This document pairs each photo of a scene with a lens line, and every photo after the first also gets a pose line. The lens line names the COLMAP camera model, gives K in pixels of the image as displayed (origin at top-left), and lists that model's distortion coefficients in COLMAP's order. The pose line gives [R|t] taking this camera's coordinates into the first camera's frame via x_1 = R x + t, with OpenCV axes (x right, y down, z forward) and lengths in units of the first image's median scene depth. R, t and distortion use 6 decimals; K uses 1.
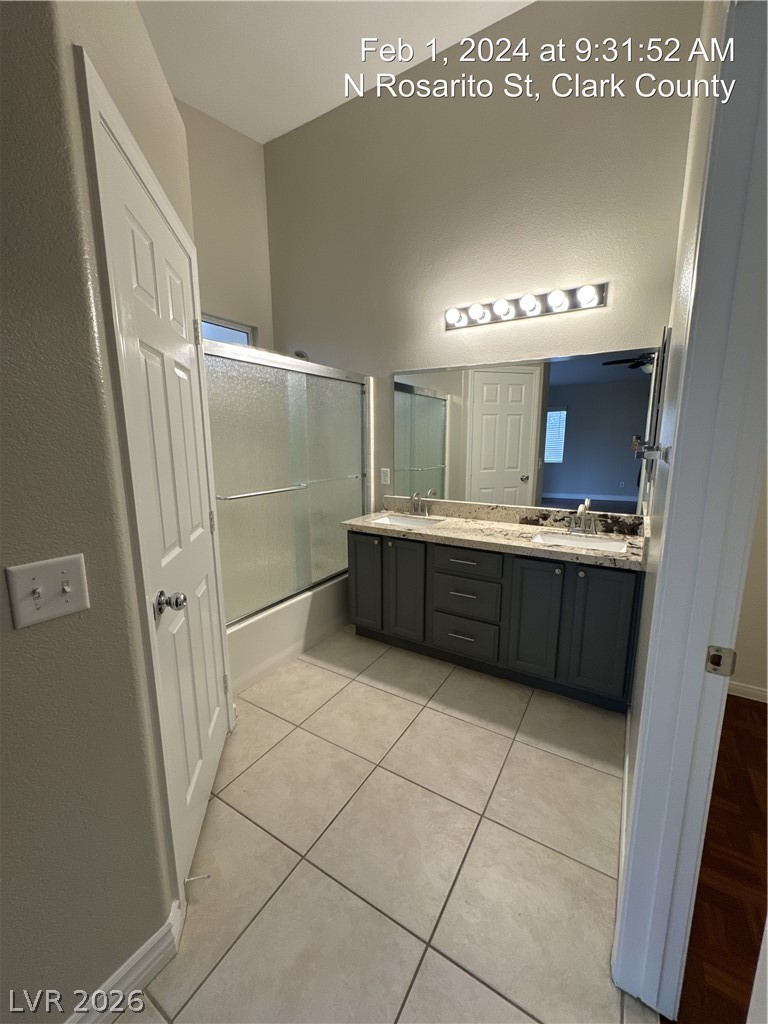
lens RADIAL K [[406.4, 0, 385.0], [0, 406.4, 511.3], [0, 0, 1]] dist [-0.003233, 0.000441]
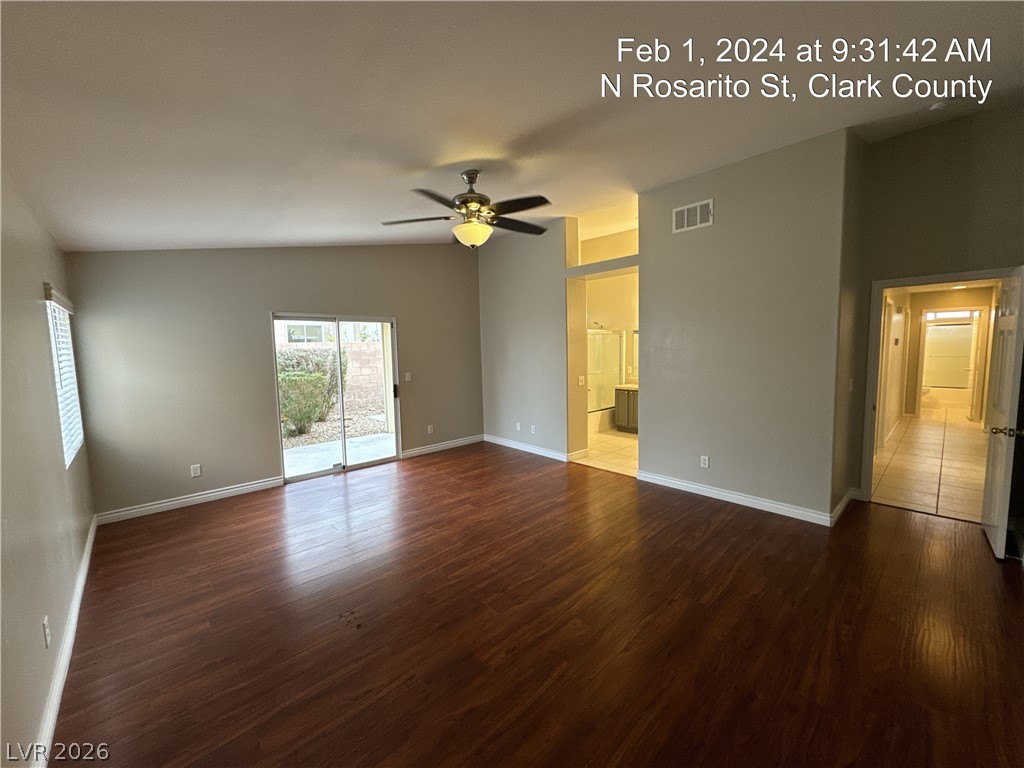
lens RADIAL K [[406.4, 0, 515.2], [0, 406.4, 384.3], [0, 0, 1]] dist [-0.003233, 0.000441]
pose [[0.963734, 0.010331, -0.266665, -0.009756], [-0.030818, 0.996873, -0.072758, 0.209786], [0.265080, 0.078338, 0.961039, -1.610743]]
